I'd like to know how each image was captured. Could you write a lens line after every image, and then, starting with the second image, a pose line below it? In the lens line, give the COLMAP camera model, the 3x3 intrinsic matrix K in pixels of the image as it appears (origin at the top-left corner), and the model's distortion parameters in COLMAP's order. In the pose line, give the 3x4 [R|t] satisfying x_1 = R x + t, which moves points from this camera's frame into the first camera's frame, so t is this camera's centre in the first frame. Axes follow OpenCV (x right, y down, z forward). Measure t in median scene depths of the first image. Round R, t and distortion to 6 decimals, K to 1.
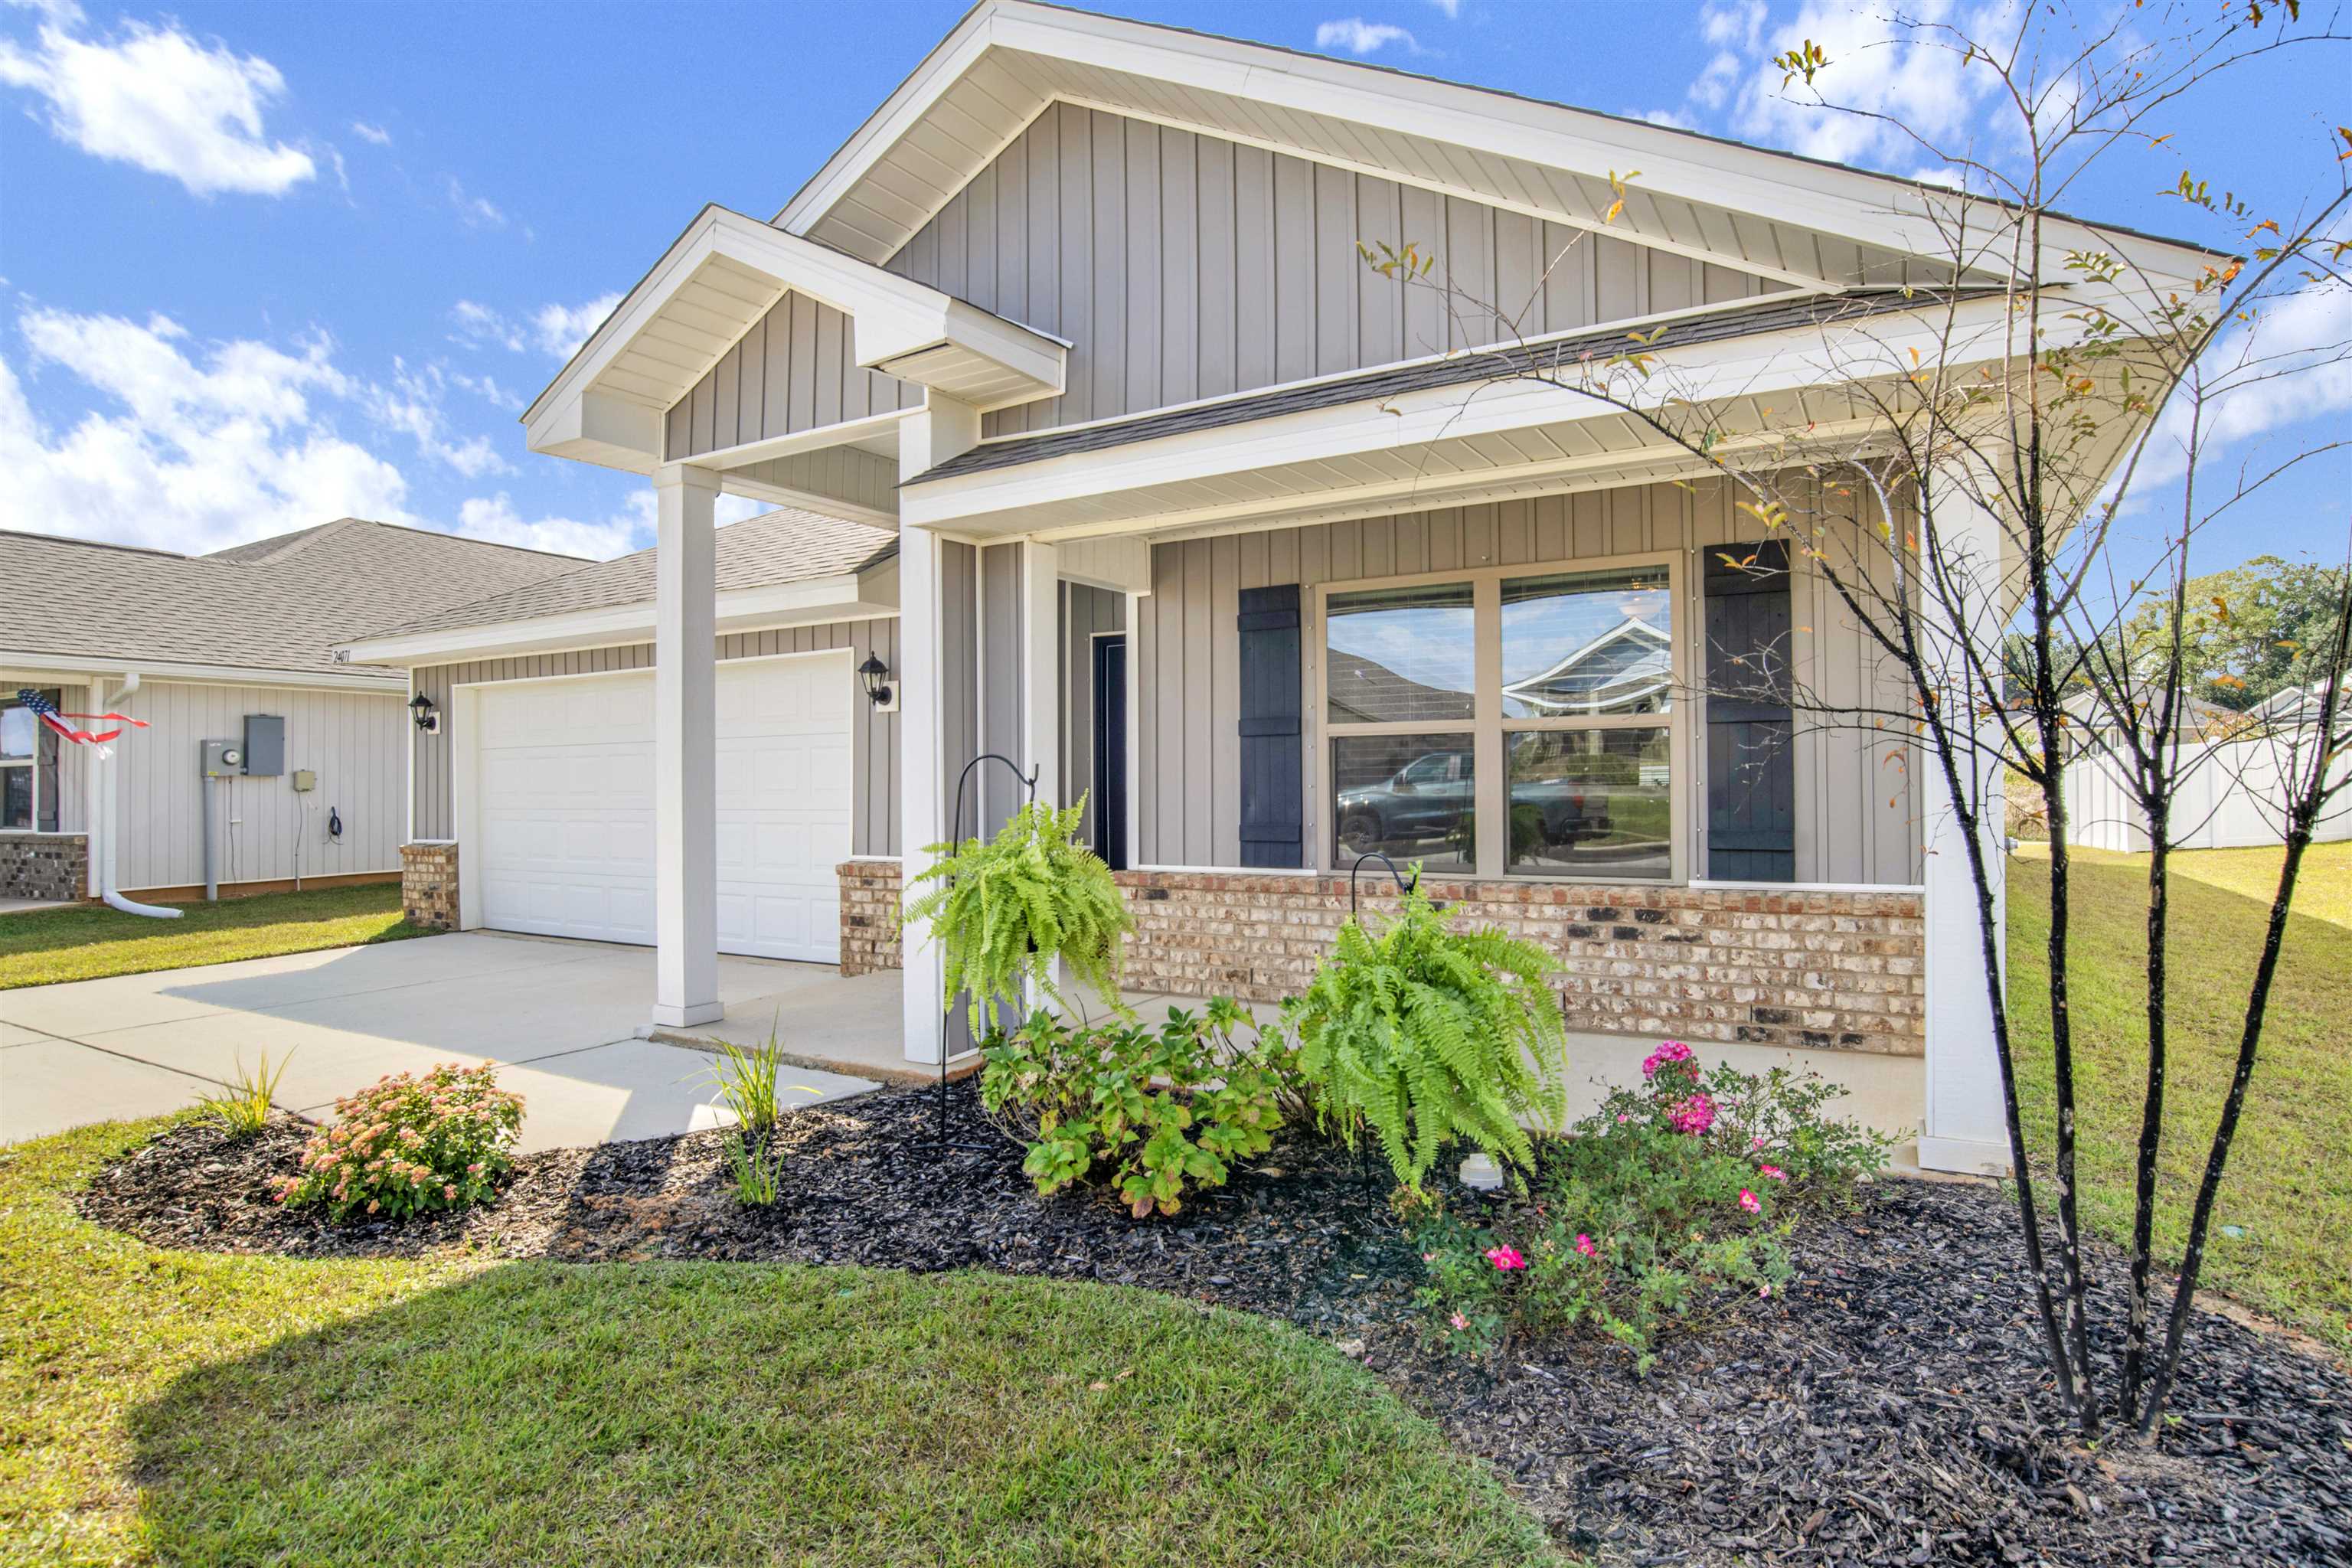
lens RADIAL K [[1232.3, 0, 1188.8], [0, 1232.3, 764.9], [0, 0, 1]] dist [-0.071442, 0.031616]
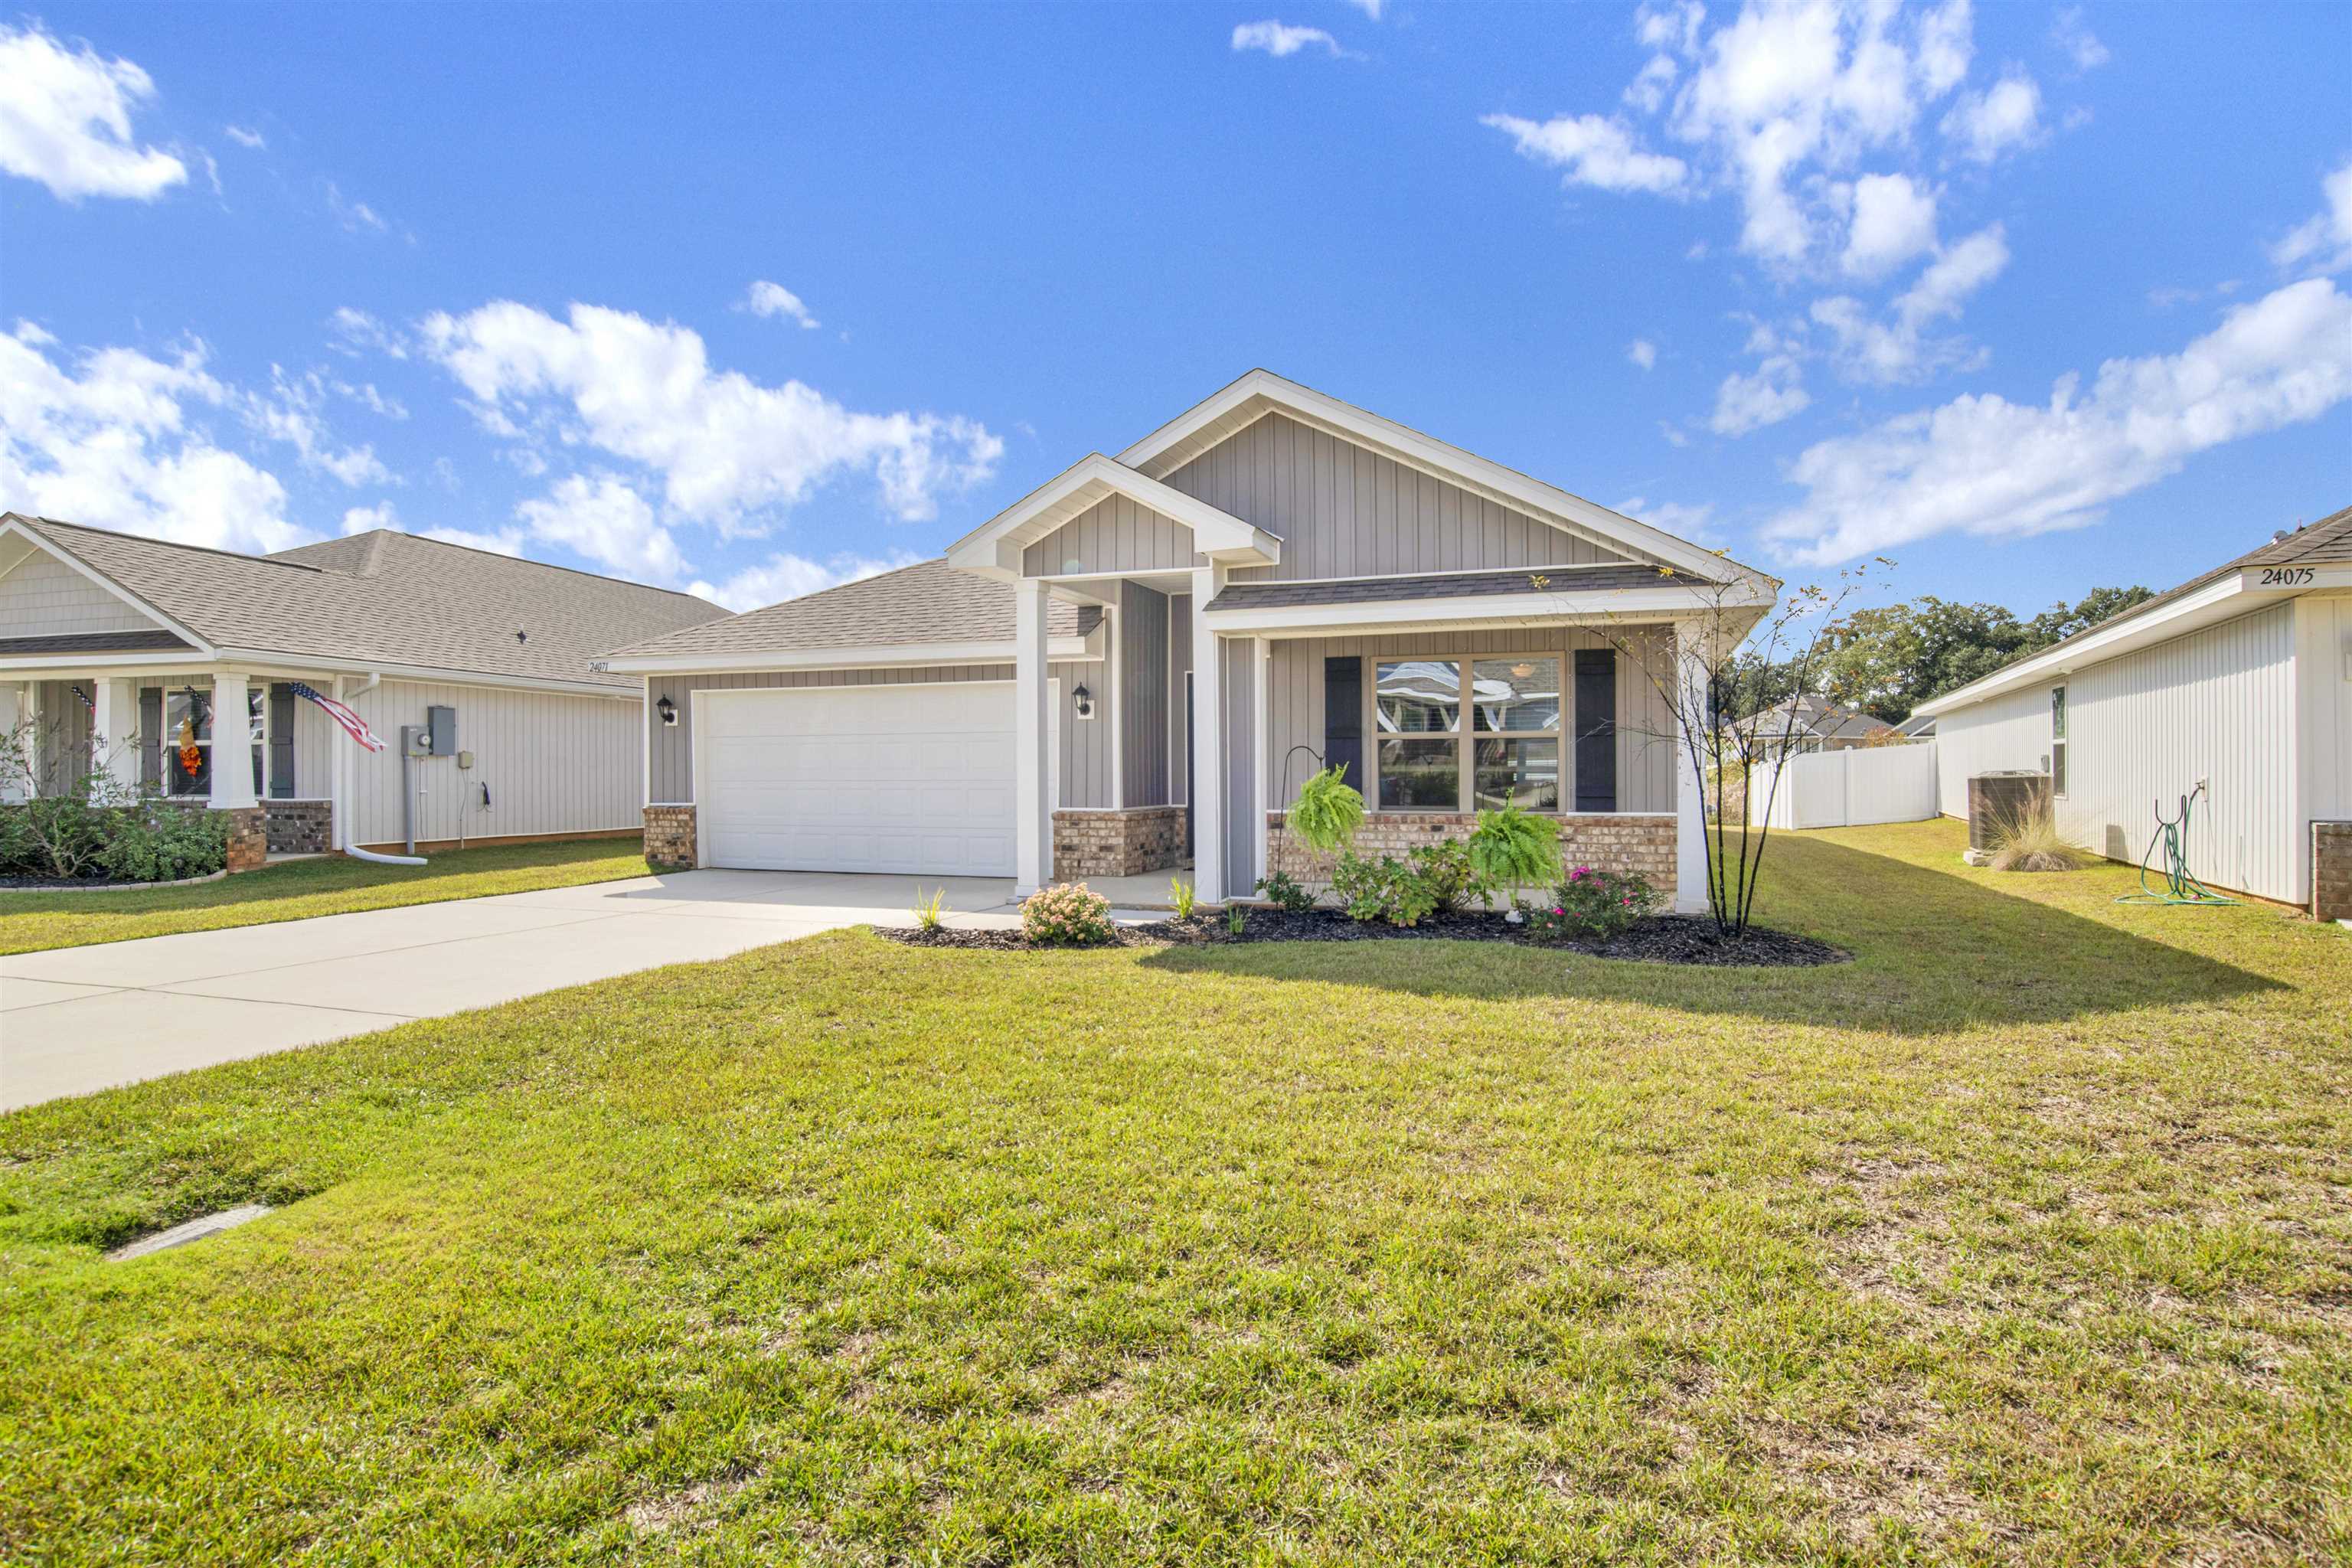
lens RADIAL K [[1232.3, 0, 1188.8], [0, 1232.3, 764.9], [0, 0, 1]] dist [-0.071442, 0.031616]
pose [[0.983112, 0.010677, 0.182693, -0.523685], [-0.011369, 0.999932, 0.002742, 0.014486], [-0.182651, -0.004773, 0.983166, -0.805377]]
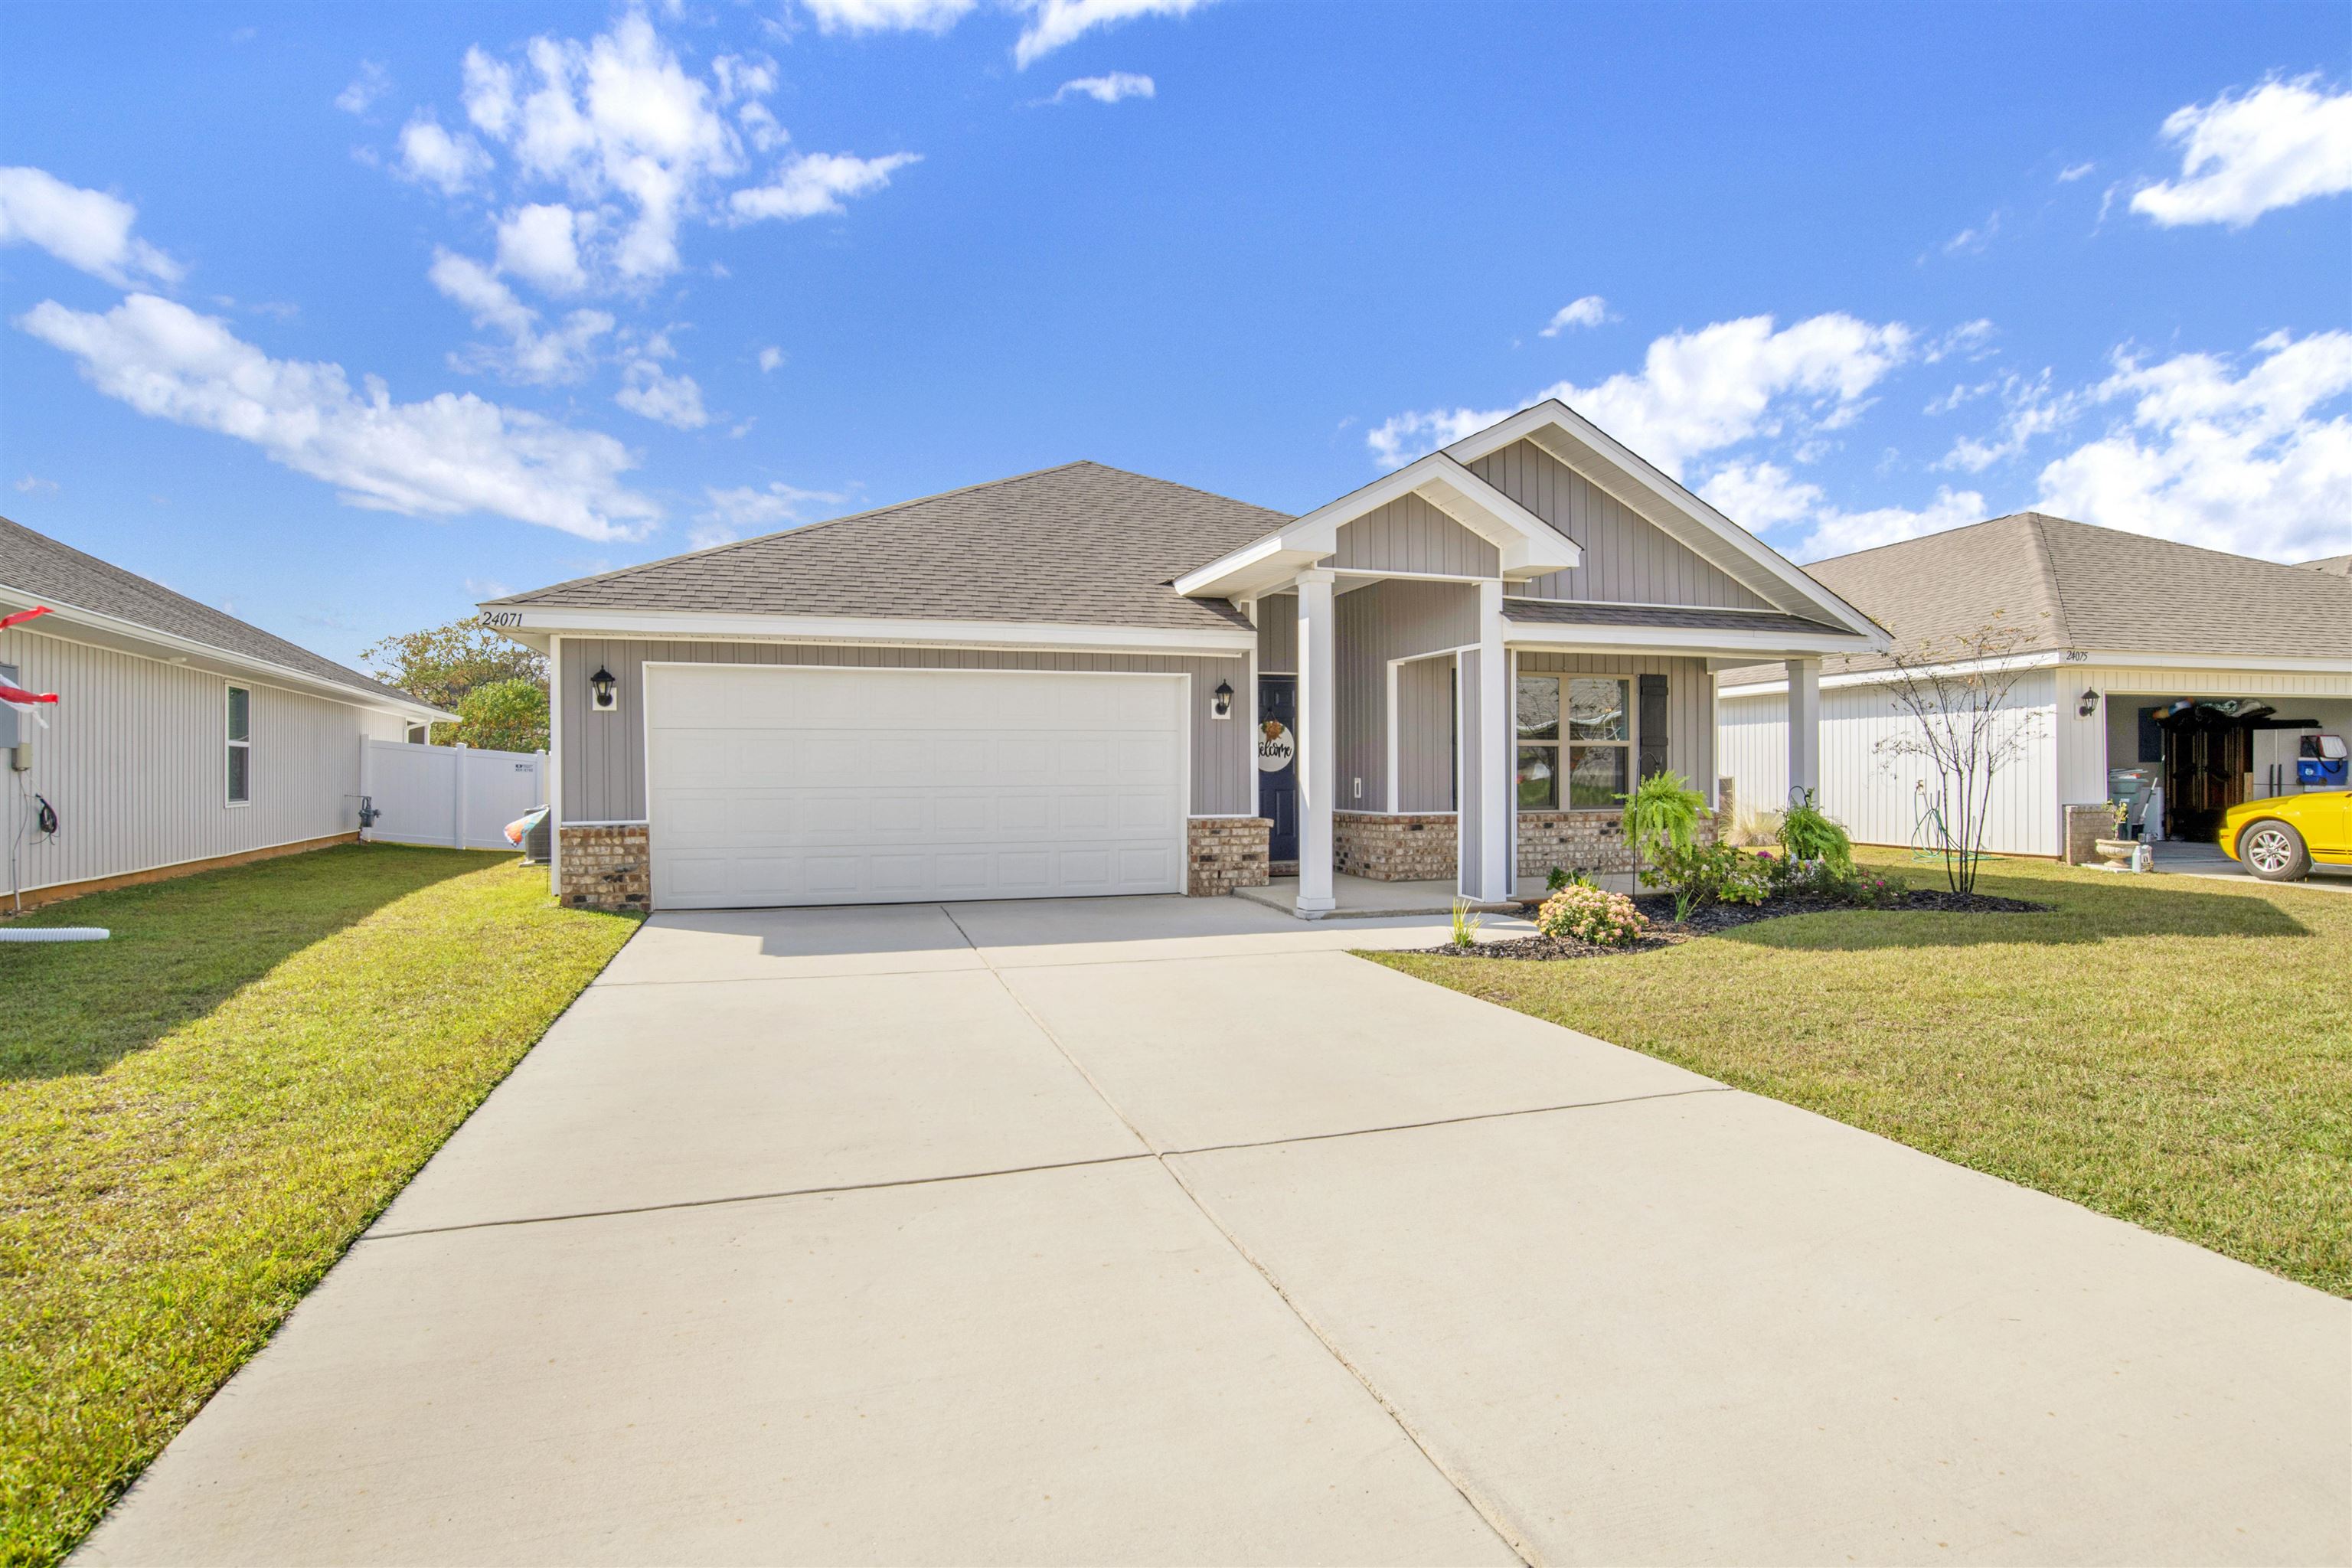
lens RADIAL K [[1243.6, 0, 1195.7], [0, 1243.6, 760.4], [0, 0, 1]] dist [-0.070048, 0.028635]
pose [[0.669004, 0.017202, 0.743060, -1.792258], [-0.013201, 0.999849, -0.011262, 0.032301], [-0.743142, -0.002275, 0.669130, -0.004072]]
